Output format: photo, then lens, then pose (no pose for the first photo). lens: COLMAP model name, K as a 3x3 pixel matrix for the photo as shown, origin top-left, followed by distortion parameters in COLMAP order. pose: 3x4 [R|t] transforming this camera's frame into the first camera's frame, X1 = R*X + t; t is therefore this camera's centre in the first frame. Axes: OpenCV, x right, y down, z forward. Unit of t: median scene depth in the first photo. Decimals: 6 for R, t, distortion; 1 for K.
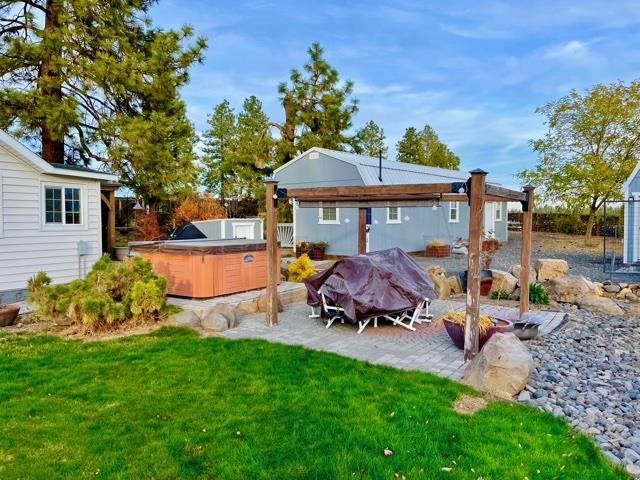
lens RADIAL K [[480.3, 0, 322.6], [0, 480.3, 238.4], [0, 0, 1]] dist [0.024368, -0.054877]
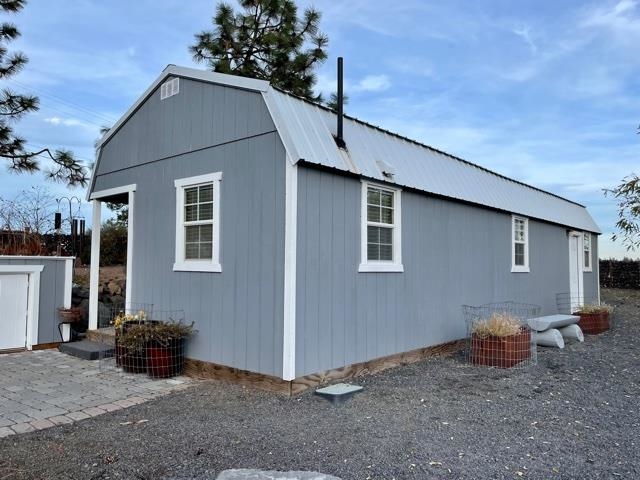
lens RADIAL K [[480.3, 0, 322.1], [0, 480.3, 240.8], [0, 0, 1]] dist [0.024368, -0.054877]
pose [[0.999425, 0.006907, -0.033186, 0.024867], [-0.010237, 0.994810, -0.101230, -0.003640], [0.032315, 0.101512, 0.994309, 0.138048]]
